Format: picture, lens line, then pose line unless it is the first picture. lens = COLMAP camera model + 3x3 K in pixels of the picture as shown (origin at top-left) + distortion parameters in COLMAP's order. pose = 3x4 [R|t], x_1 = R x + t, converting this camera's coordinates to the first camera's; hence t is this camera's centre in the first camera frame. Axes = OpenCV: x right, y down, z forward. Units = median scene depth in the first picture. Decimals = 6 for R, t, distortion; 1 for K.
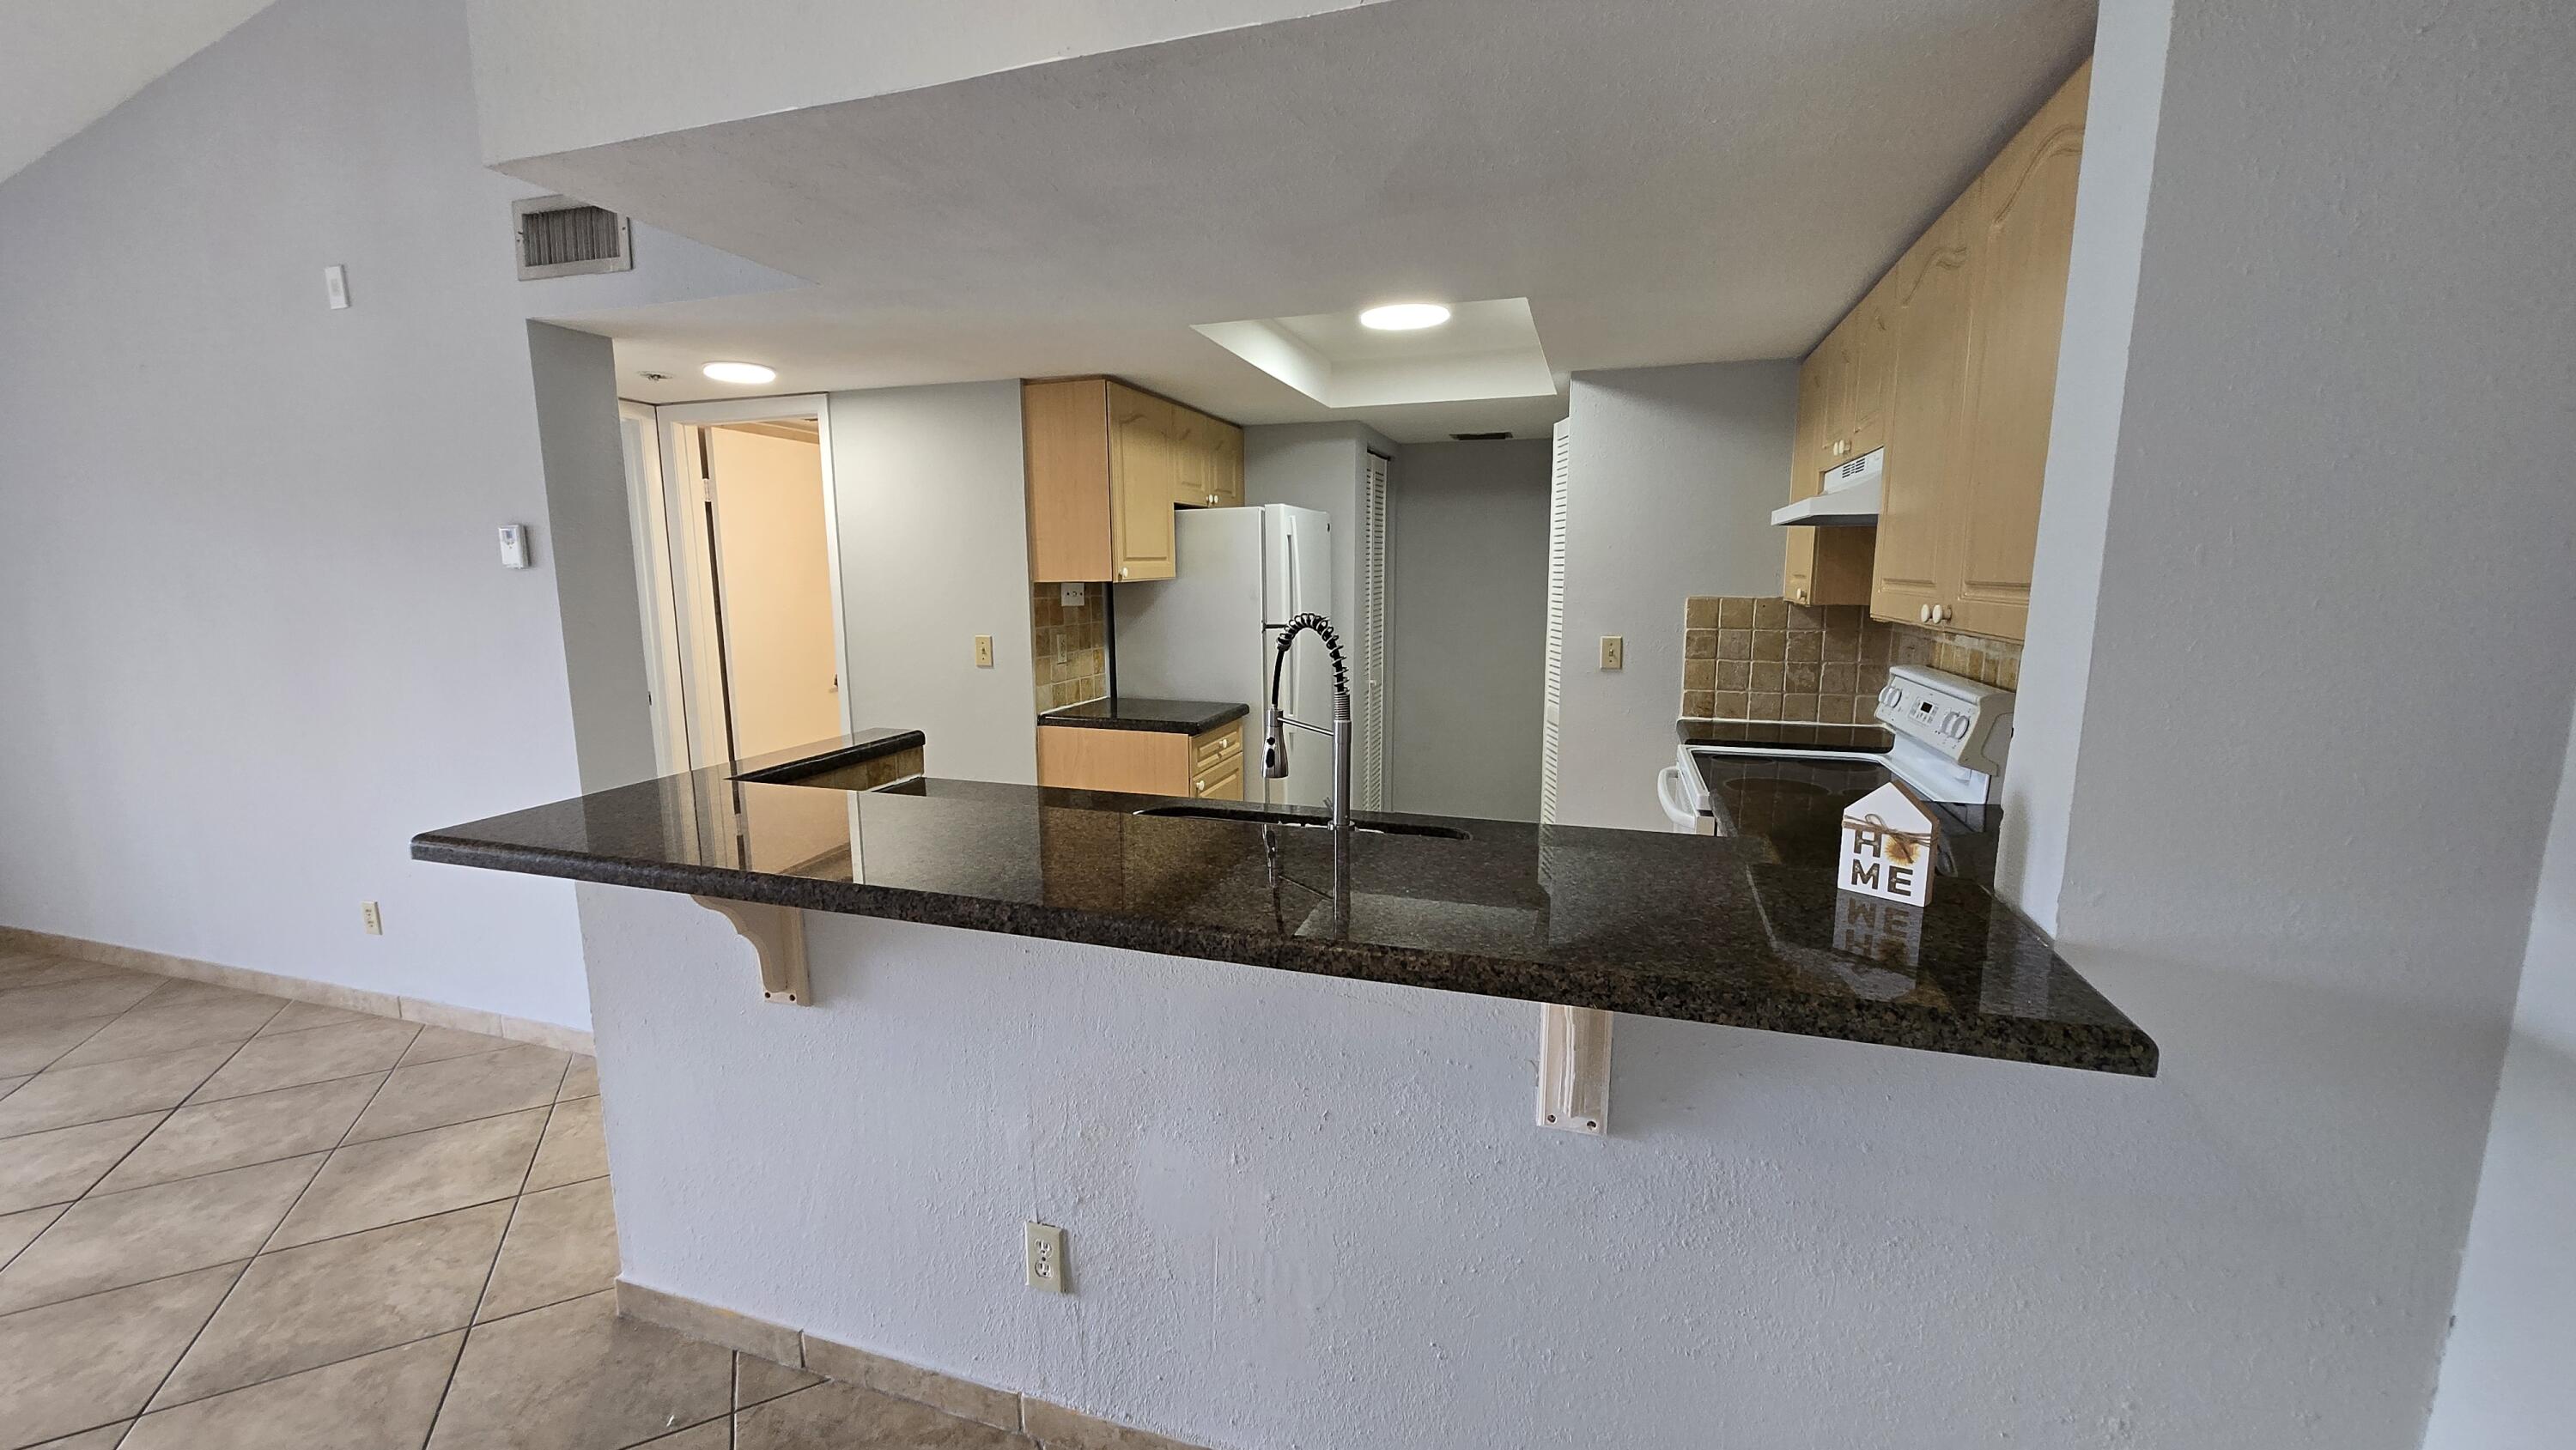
lens RADIAL K [[1013.3, 0, 1276.2], [0, 1013.3, 729.0], [0, 0, 1]] dist [-0.000875, -0.001493]
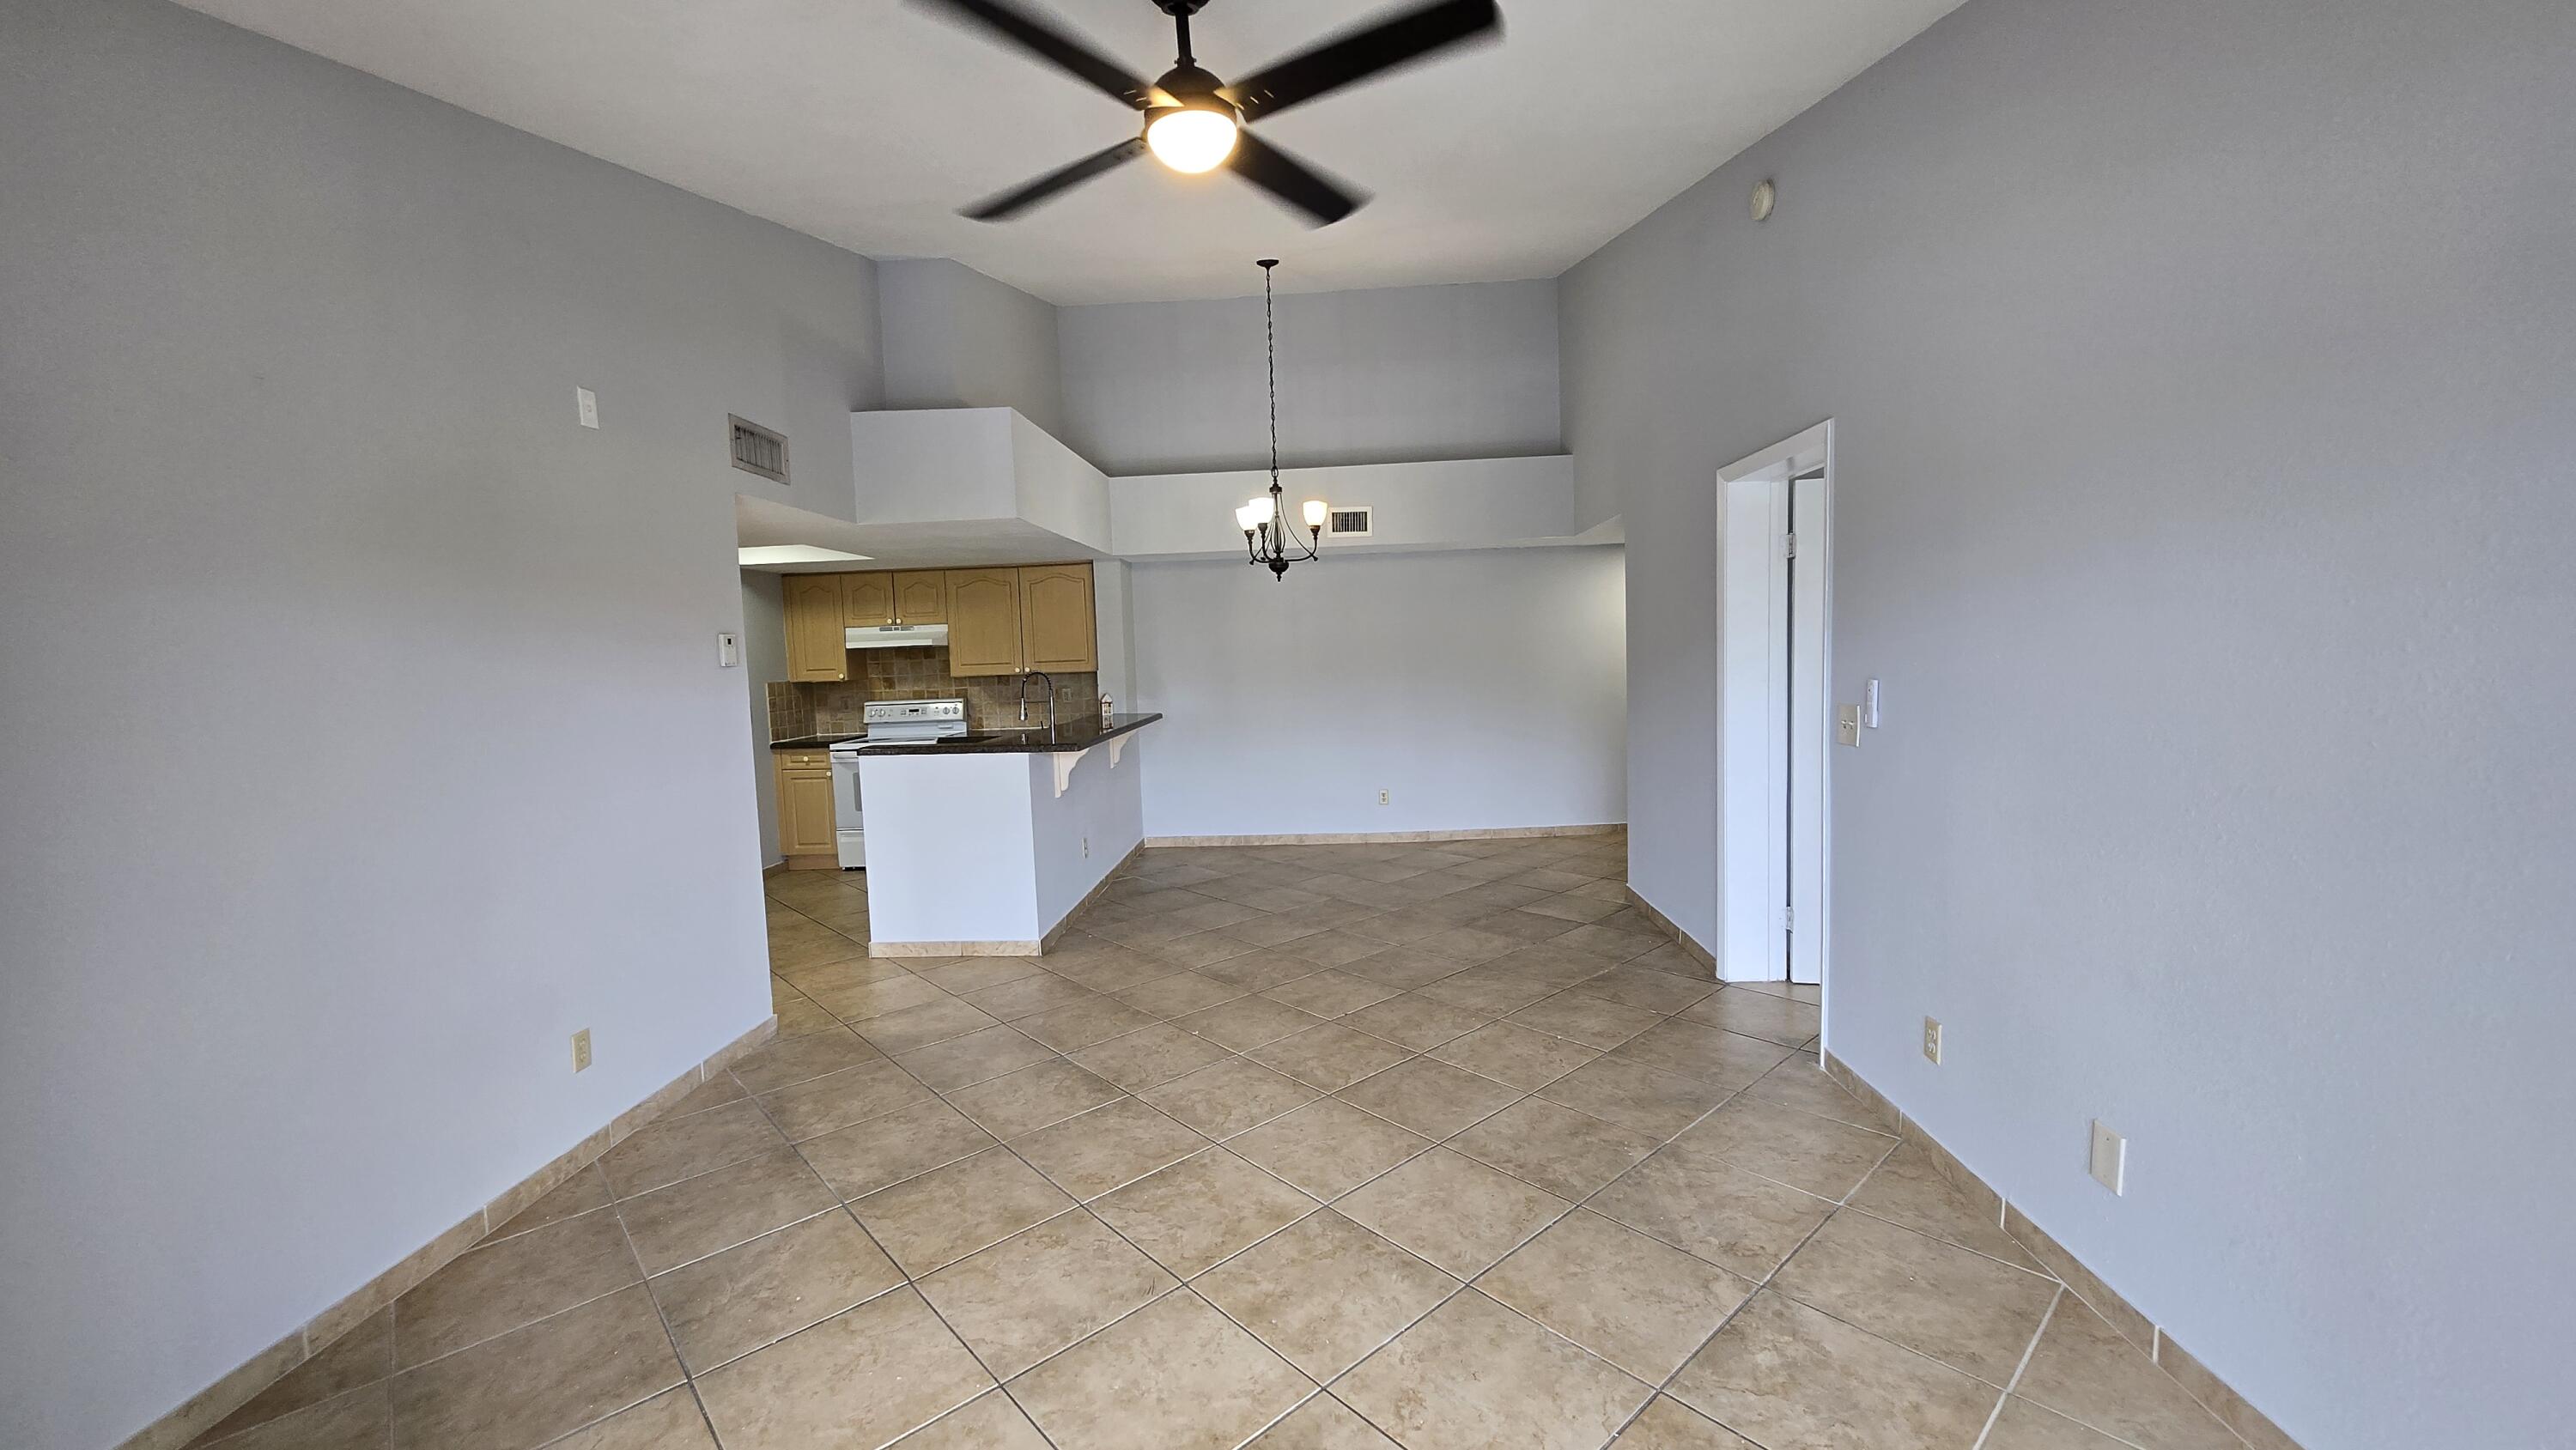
lens RADIAL K [[1013.3, 0, 1276.1], [0, 1013.3, 727.9], [0, 0, 1]] dist [-0.000875, -0.001493]
pose [[-0.251708, -0.062950, 0.965754, -1.803489], [0.189822, 0.975289, 0.113045, -0.077393], [-0.949005, 0.211776, -0.233539, 0.524416]]
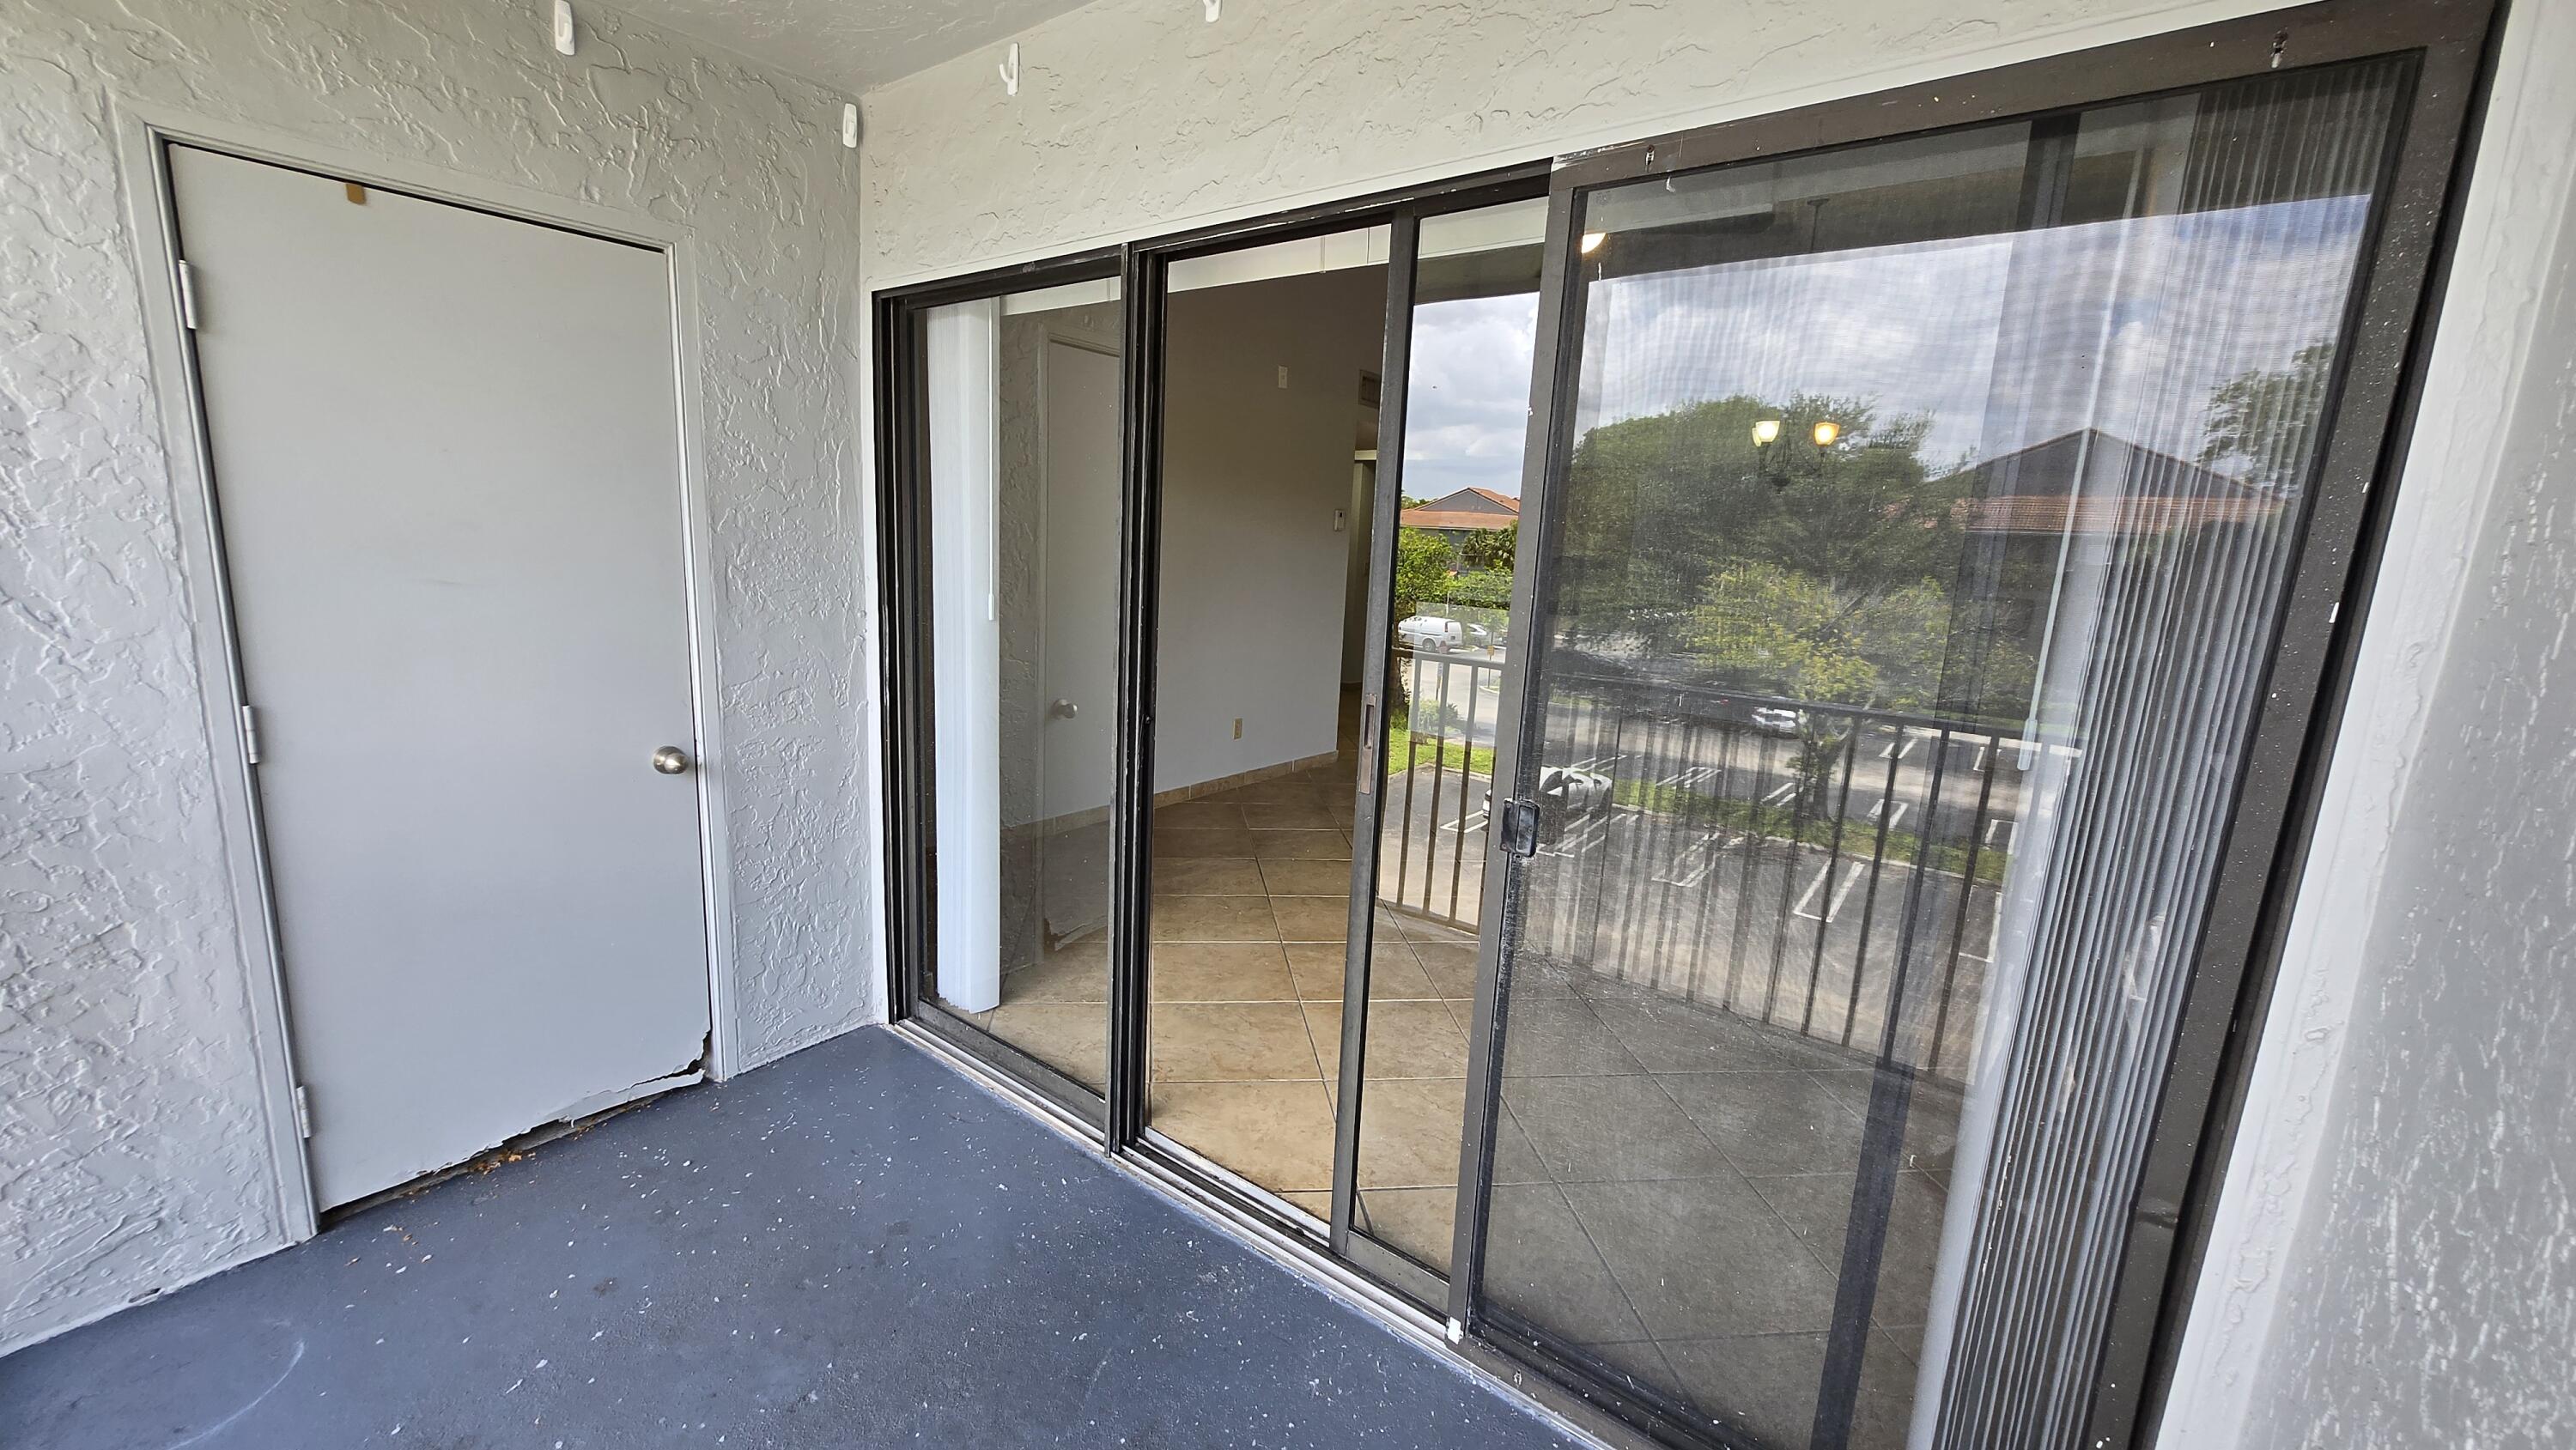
lens RADIAL K [[1013.3, 0, 1285.1], [0, 1013.3, 726.4], [0, 0, 1]] dist [-0.000875, -0.001493]
pose [[0.339672, -0.157087, 0.927333, -2.328110], [0.099433, 0.986426, 0.130676, -0.034317], [-0.935273, 0.047821, 0.350681, 0.297817]]
